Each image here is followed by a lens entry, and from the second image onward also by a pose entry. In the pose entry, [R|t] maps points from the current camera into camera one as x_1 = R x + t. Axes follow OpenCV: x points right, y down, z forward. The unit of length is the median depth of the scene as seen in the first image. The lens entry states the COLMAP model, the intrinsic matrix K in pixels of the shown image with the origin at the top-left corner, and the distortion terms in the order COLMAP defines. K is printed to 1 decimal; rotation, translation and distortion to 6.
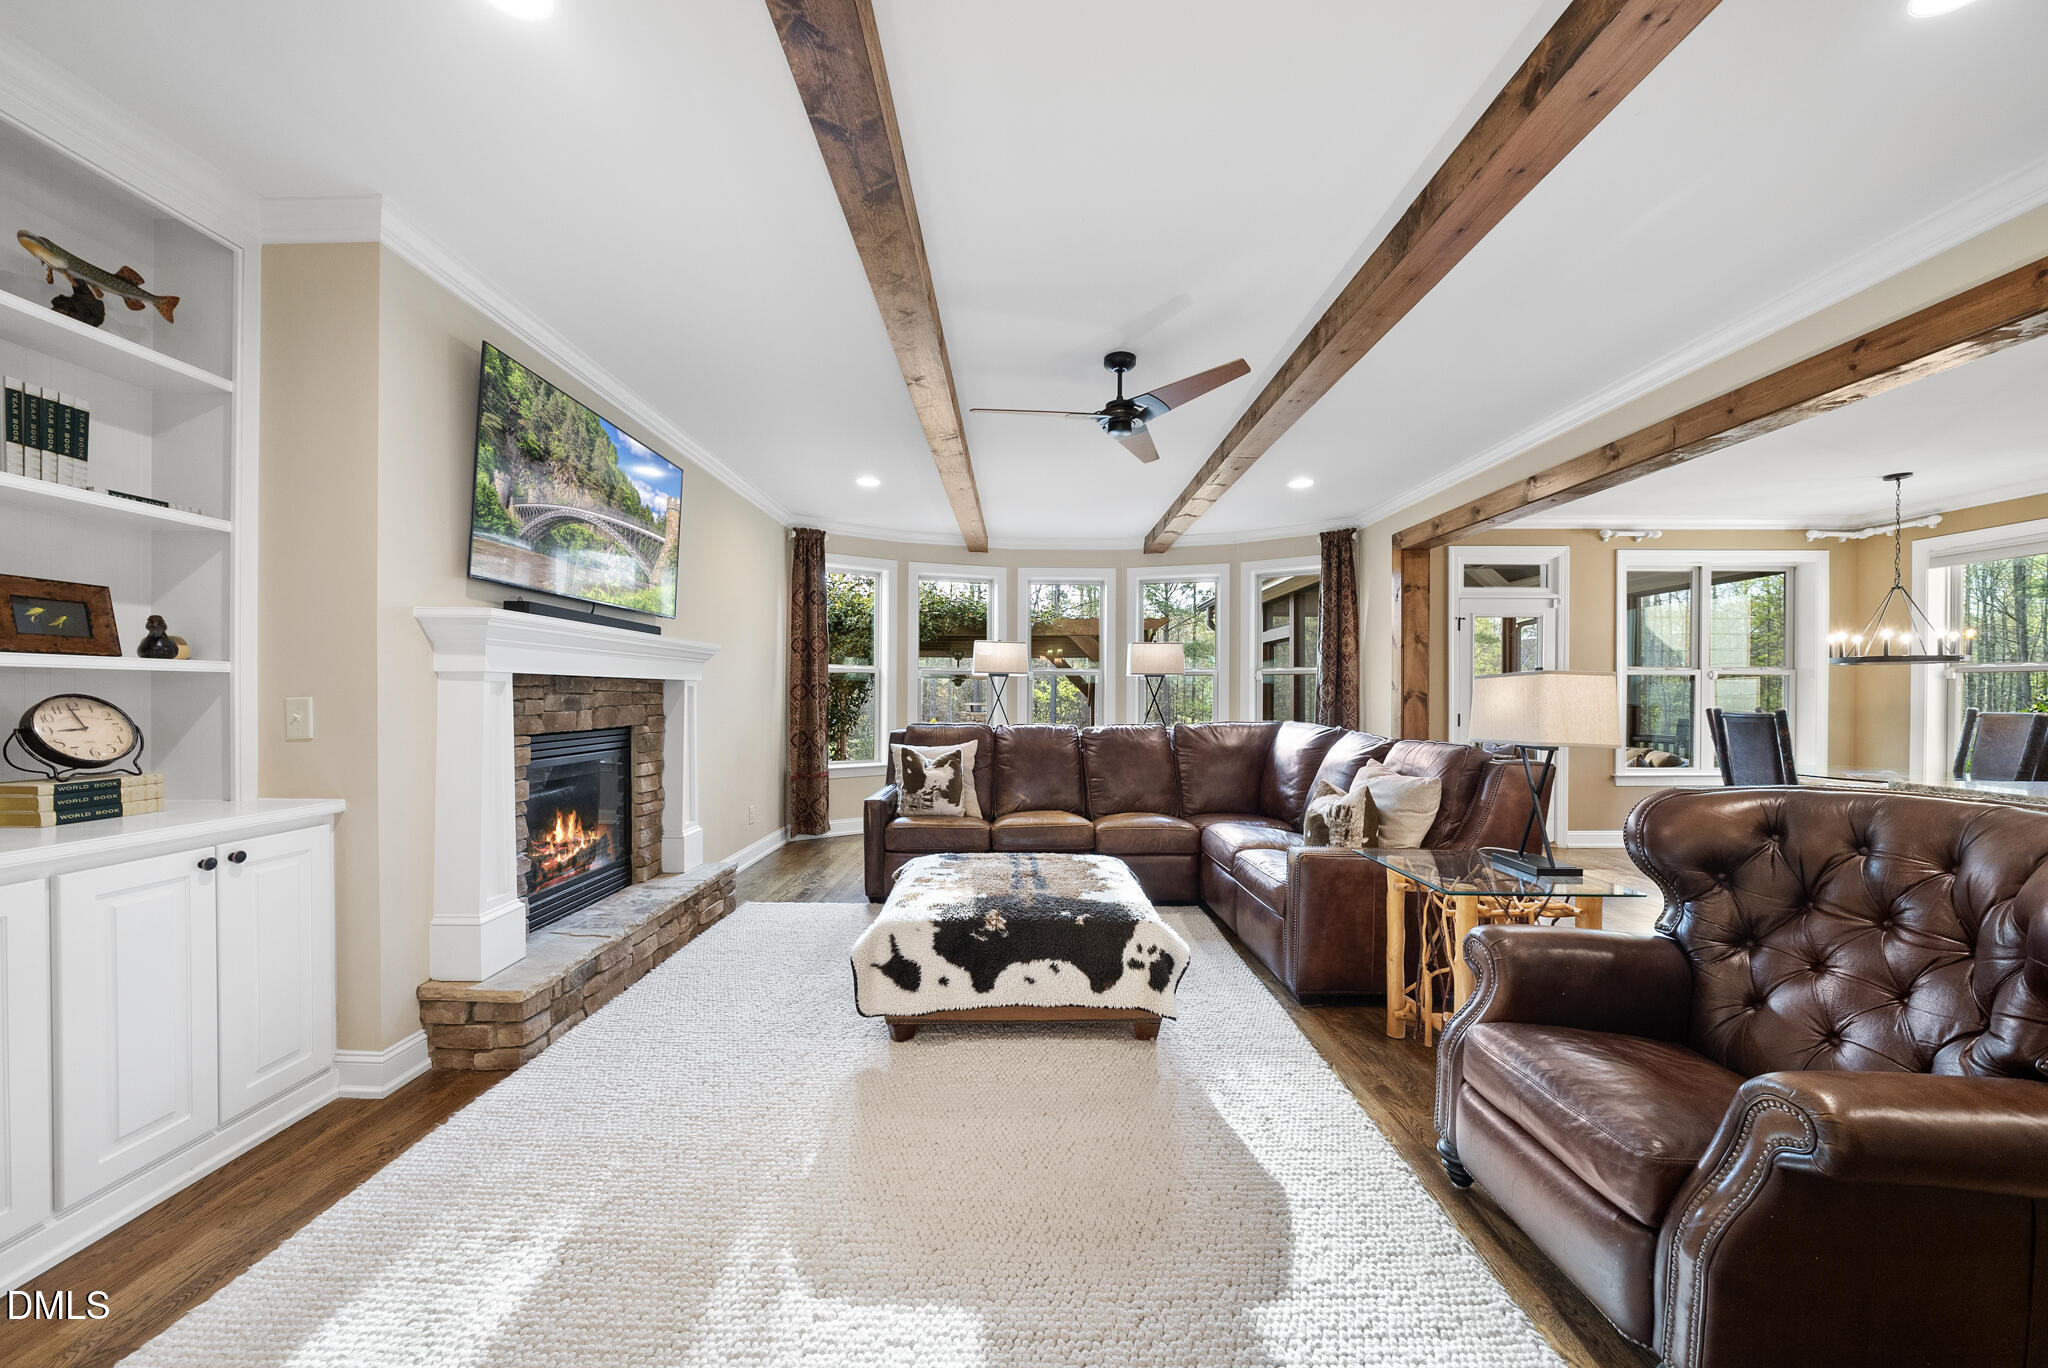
lens RADIAL K [[707.3, 0, 1020.8], [0, 707.3, 693.2], [0, 0, 1]] dist [-0.008016, 0.000462]
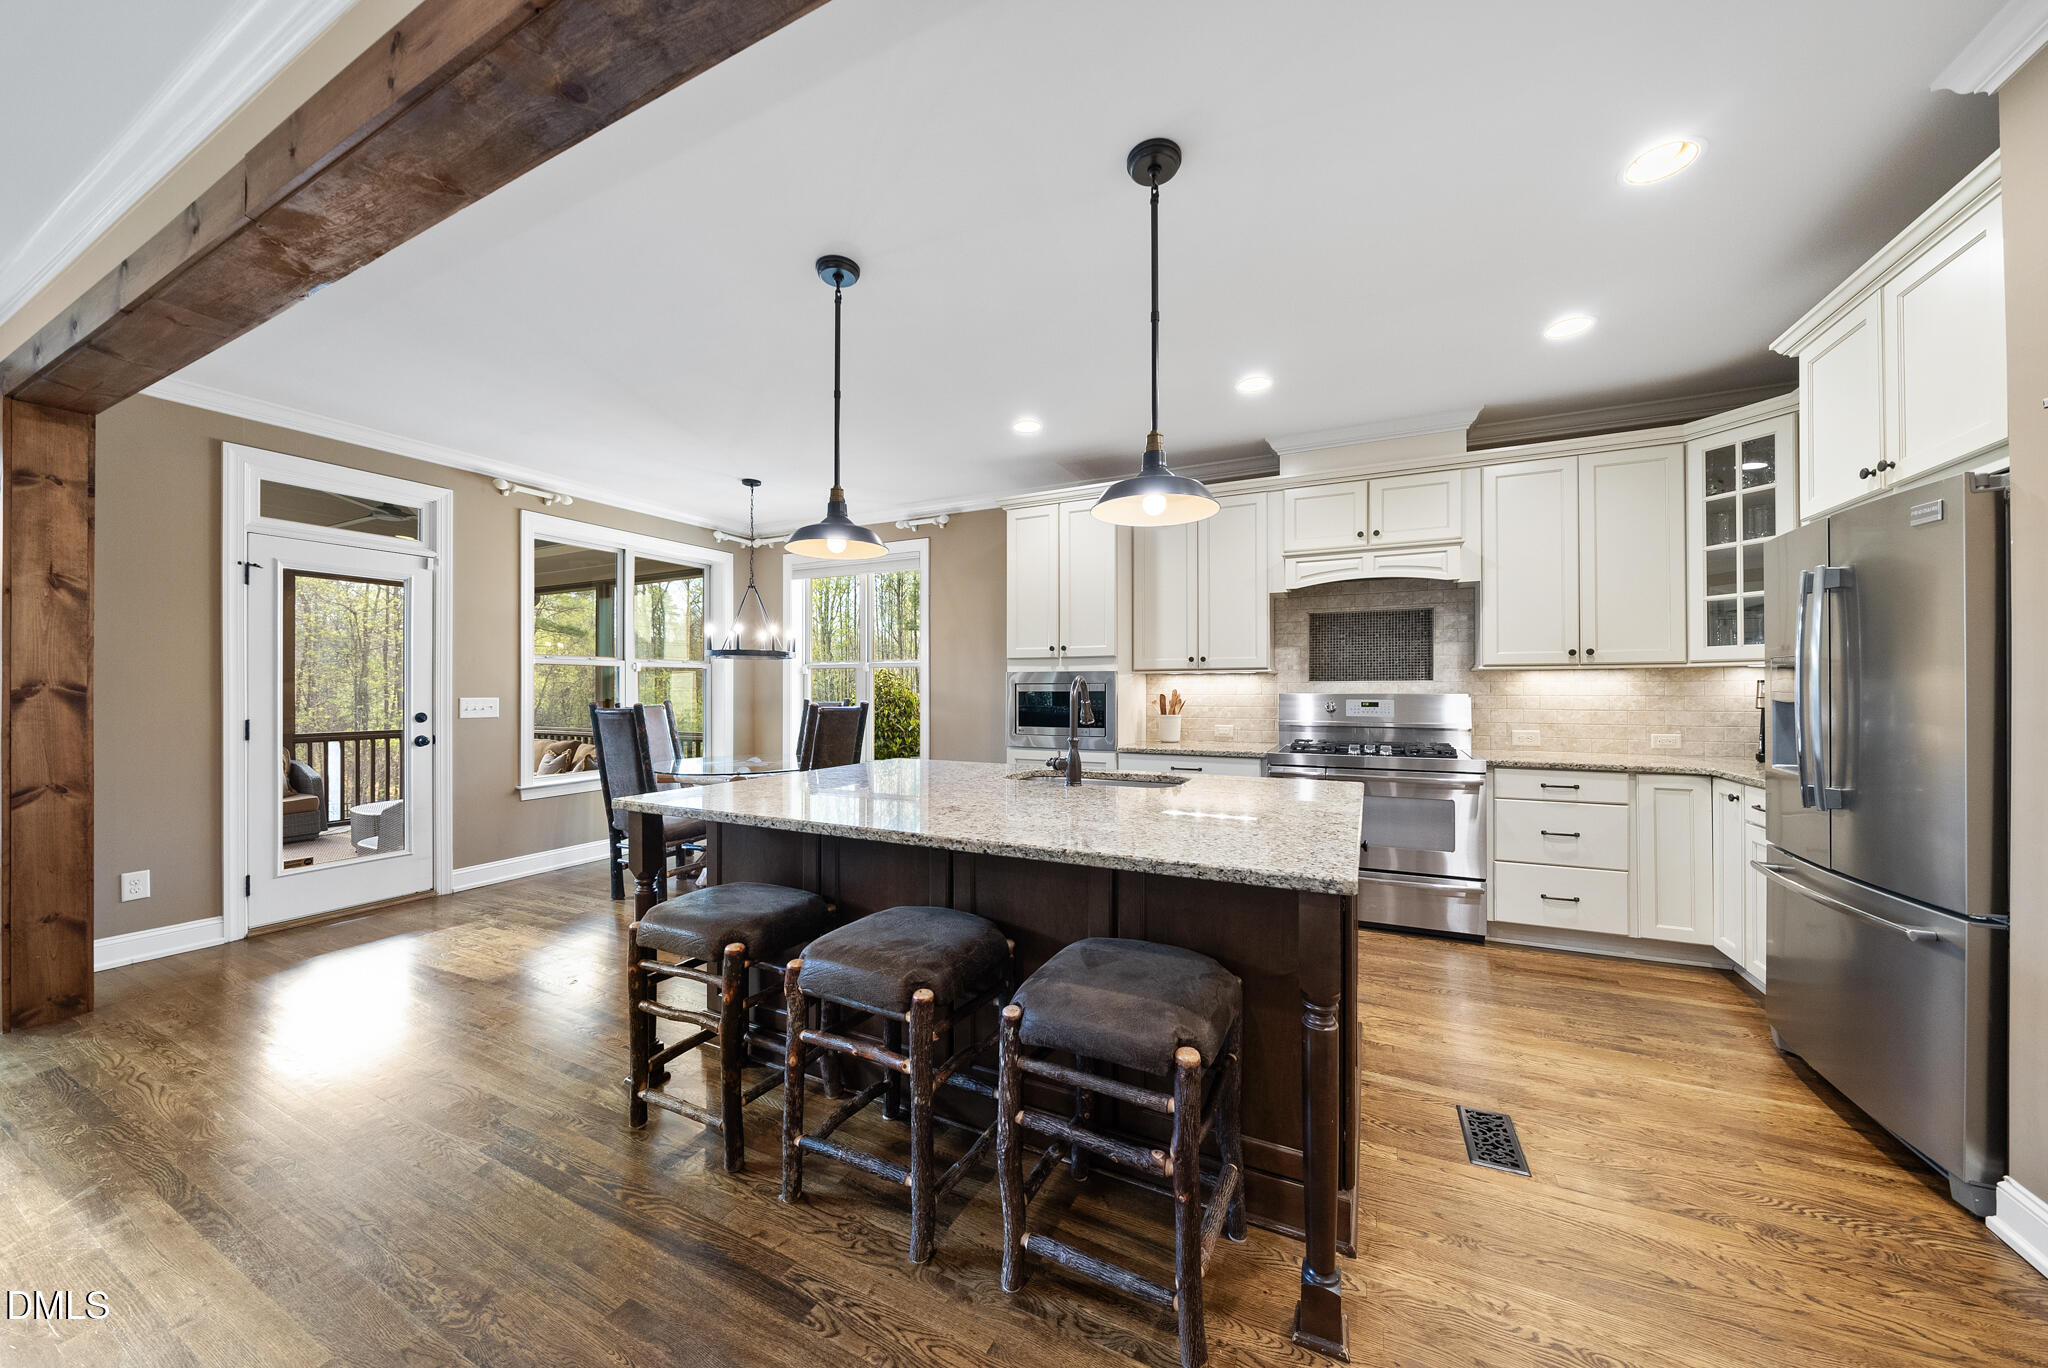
lens RADIAL K [[707.3, 0, 1017.7], [0, 707.3, 685.6], [0, 0, 1]] dist [-0.008016, 0.000462]
pose [[0.435757, 0.000407, 0.900064, 0.456112], [0.000264, 1.000000, -0.000580, -0.000051], [-0.900065, 0.000491, 0.435756, 0.163051]]
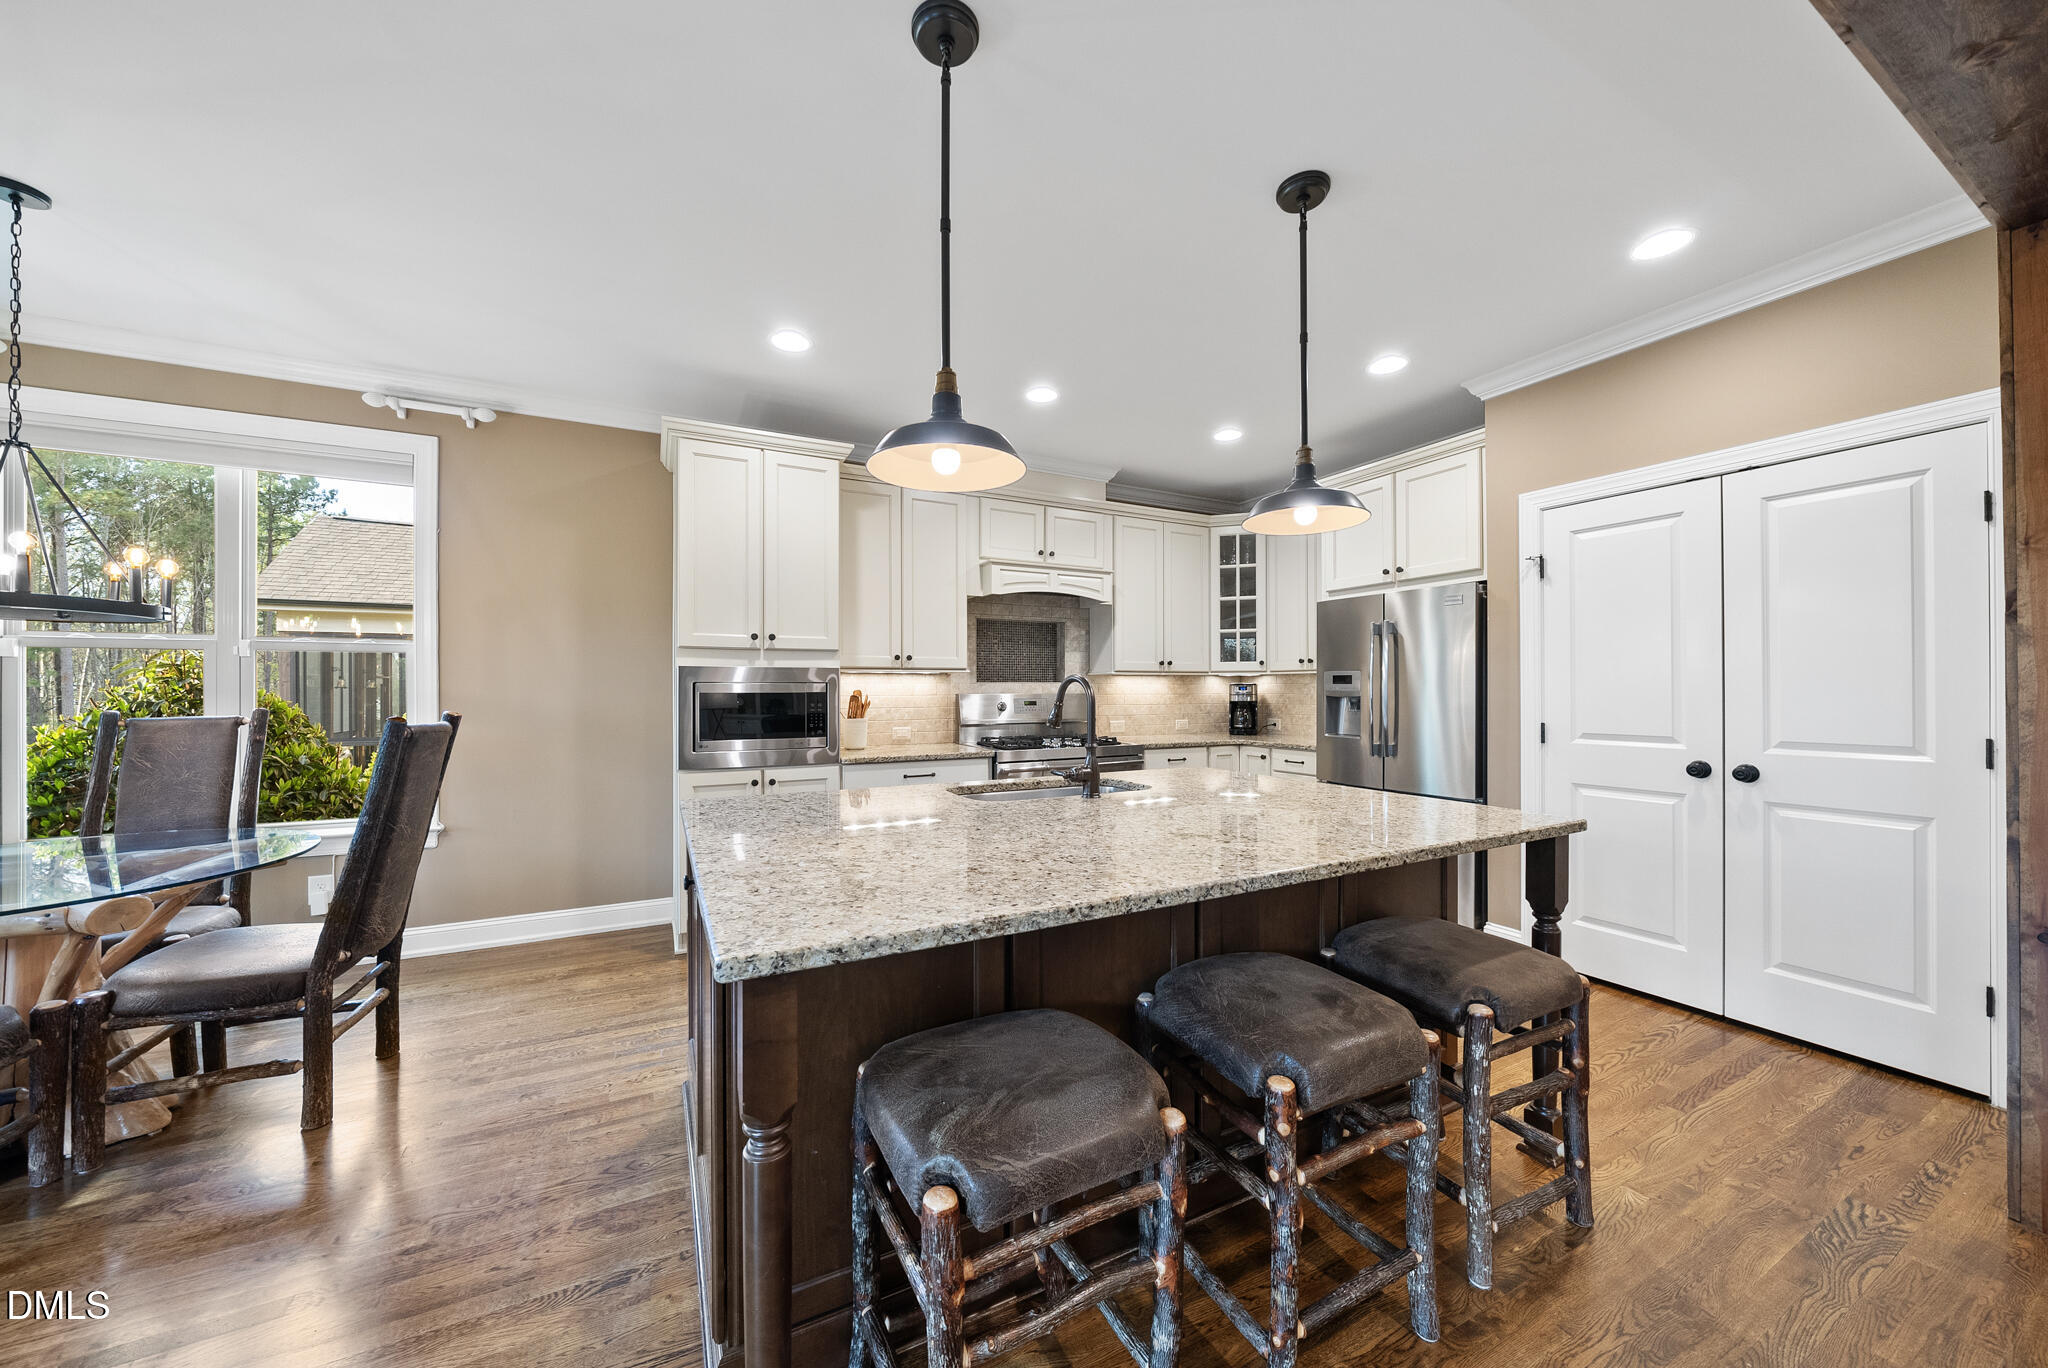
lens RADIAL K [[707.3, 0, 1037.4], [0, 707.3, 691.9], [0, 0, 1]] dist [-0.008016, 0.000462]
pose [[-0.471704, -0.005939, 0.881737, 0.553423], [-0.002186, 0.999982, 0.005566, 0.001564], [-0.881754, 0.000698, -0.471708, 0.618900]]
